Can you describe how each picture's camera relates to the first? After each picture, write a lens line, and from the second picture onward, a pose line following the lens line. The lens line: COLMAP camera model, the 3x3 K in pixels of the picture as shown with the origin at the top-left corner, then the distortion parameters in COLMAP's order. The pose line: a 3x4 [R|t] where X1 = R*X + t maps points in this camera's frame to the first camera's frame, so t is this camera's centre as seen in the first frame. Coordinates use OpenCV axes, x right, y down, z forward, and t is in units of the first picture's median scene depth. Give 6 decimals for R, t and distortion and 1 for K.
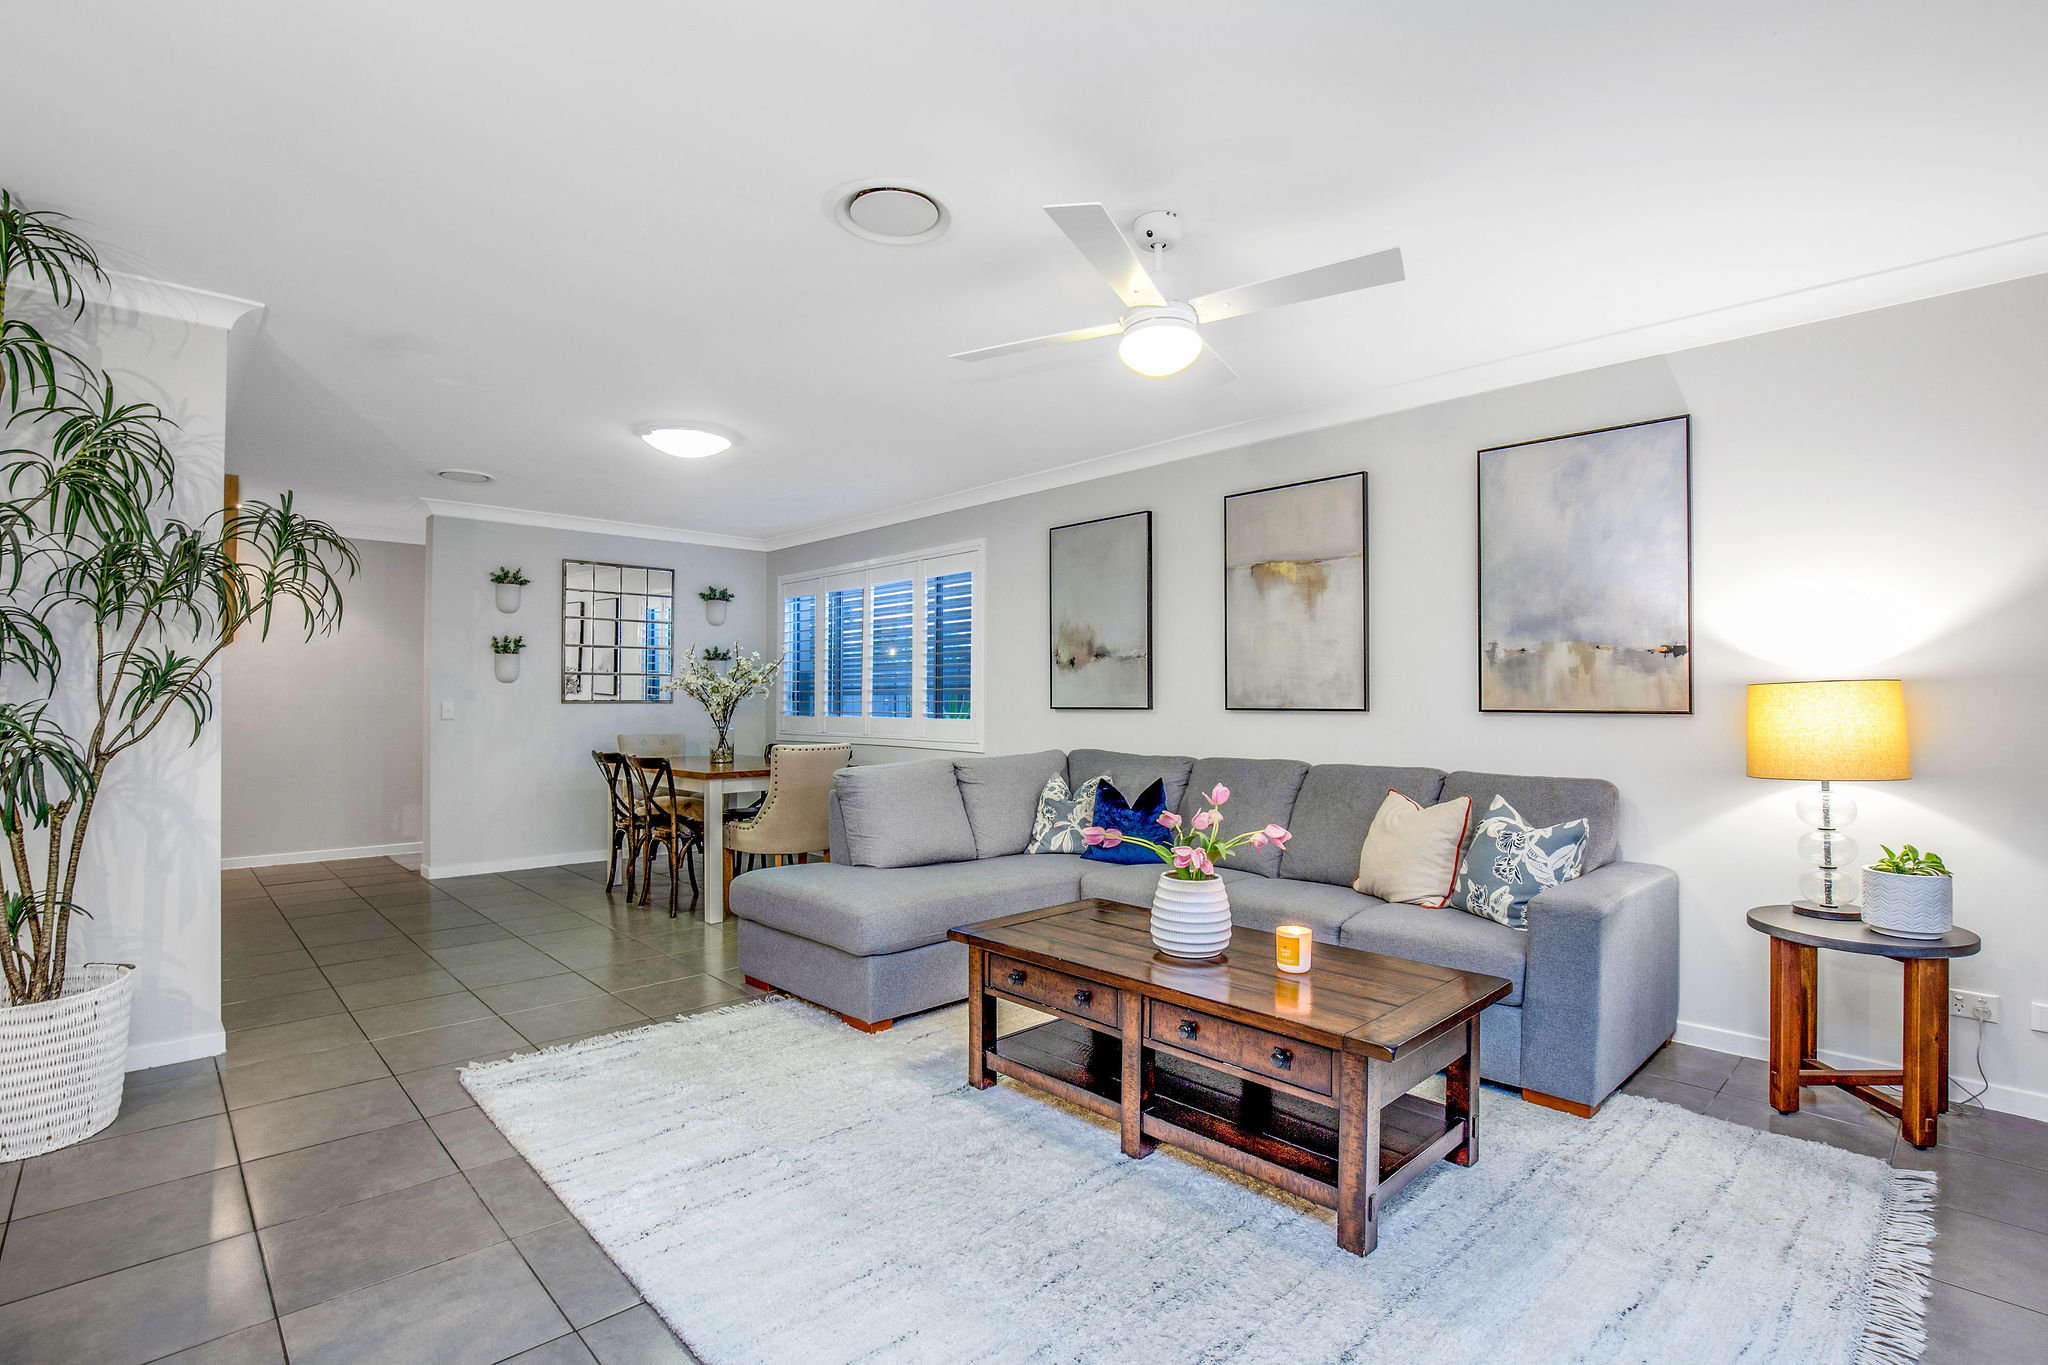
lens RADIAL K [[970.1, 0, 1027.9], [0, 970.1, 680.8], [0, 0, 1]] dist [-0.029177, -0.000230]
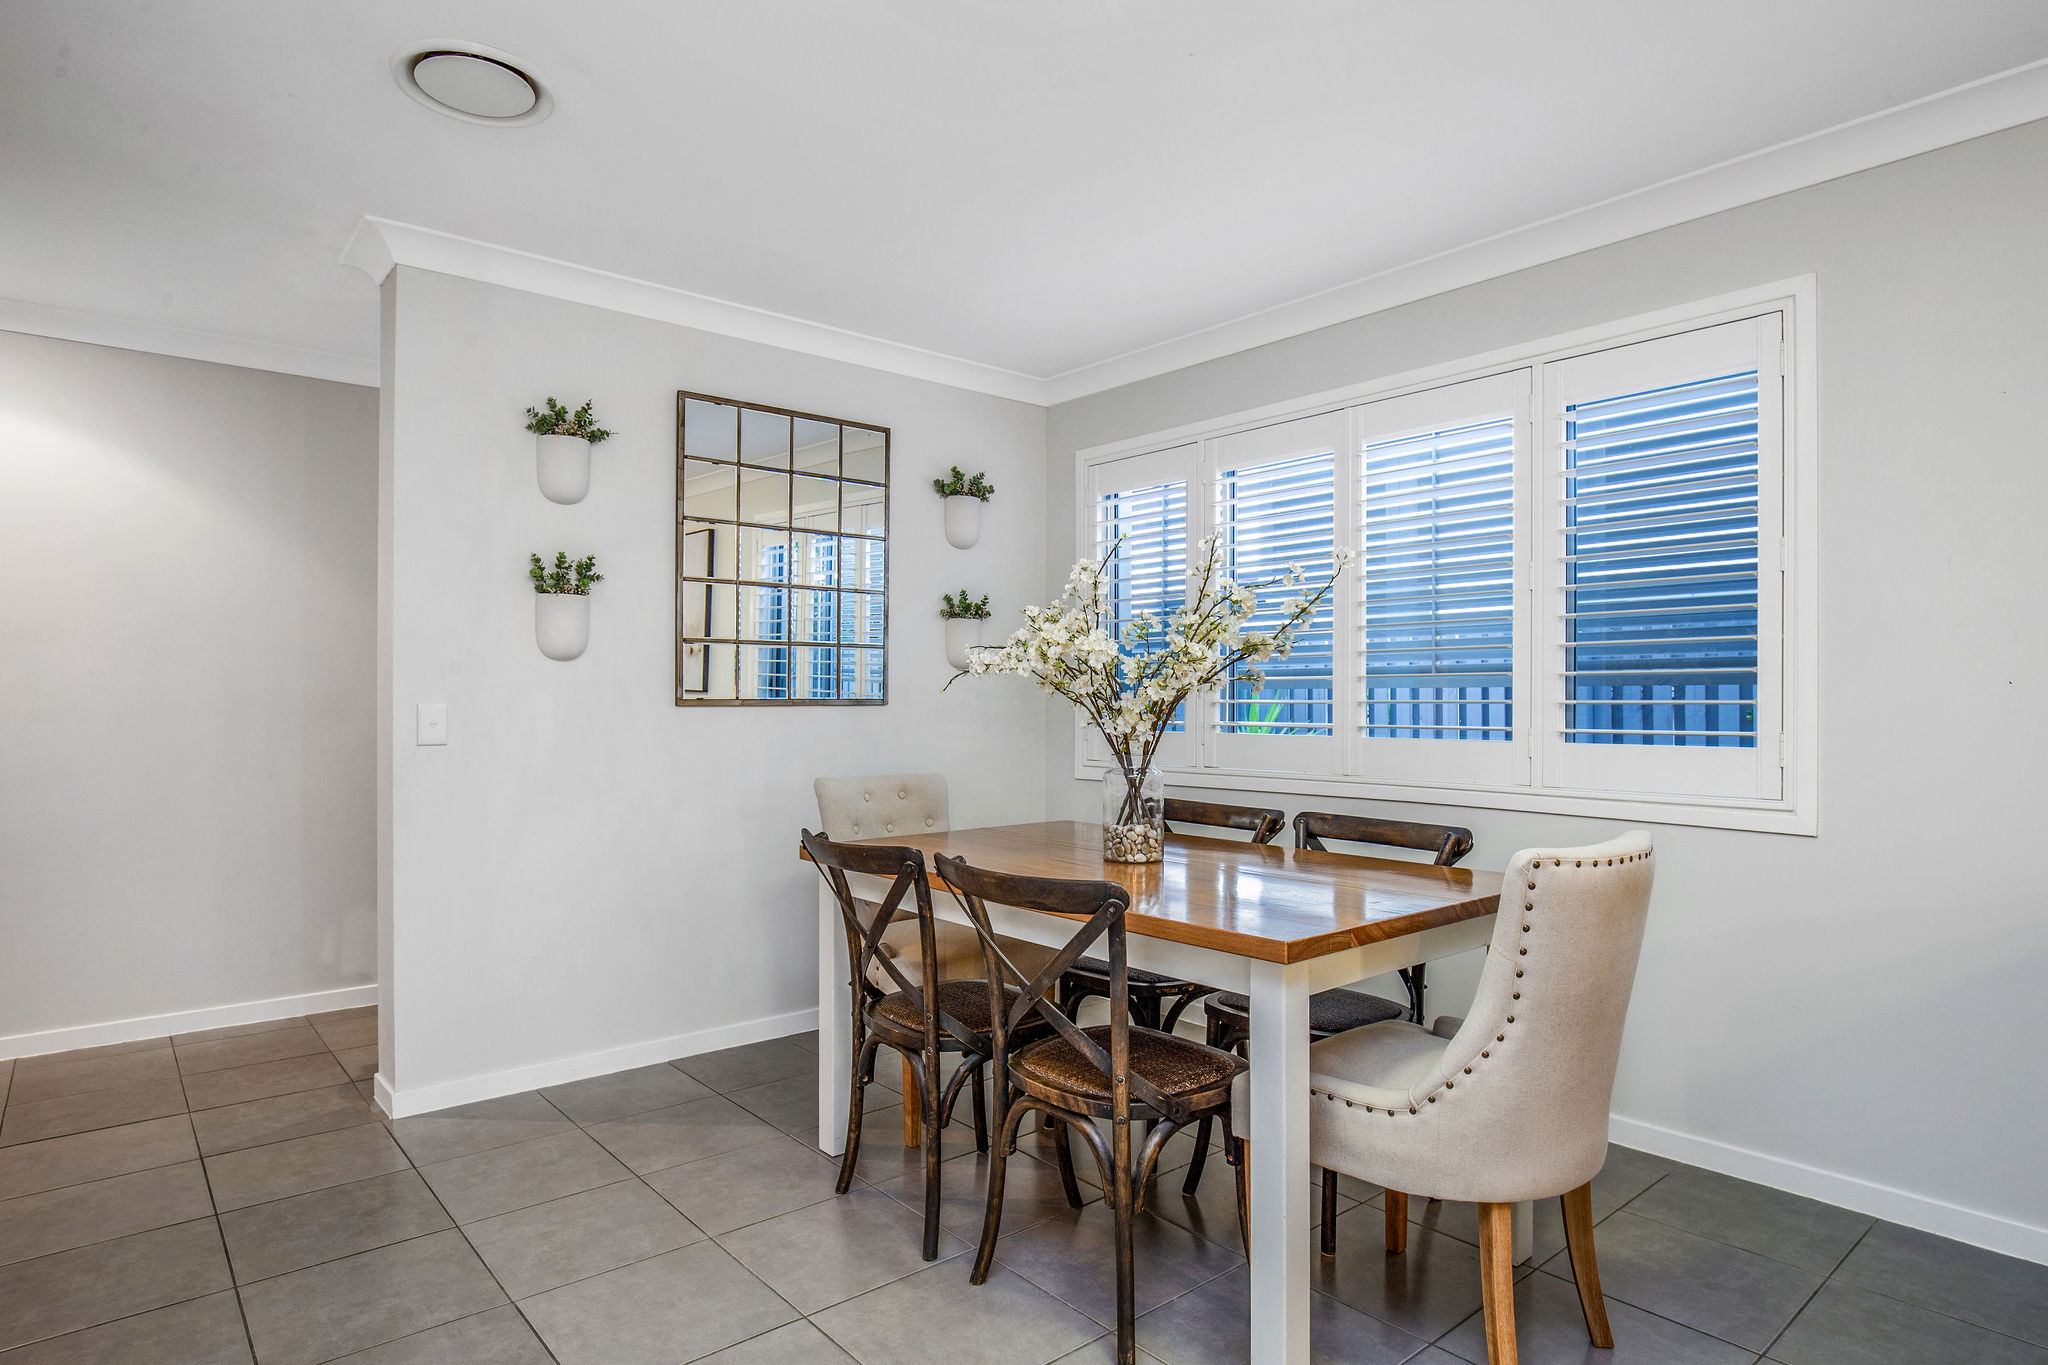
lens RADIAL K [[1151.1, 0, 1023.0], [0, 1151.1, 694.7], [0, 0, 1]] dist [-0.001680, -0.000667]
pose [[0.998312, 0.002198, -0.058043, -0.396171], [-0.001187, 0.999847, 0.017452, 0.011859], [0.058073, -0.017354, 0.998162, 0.638160]]
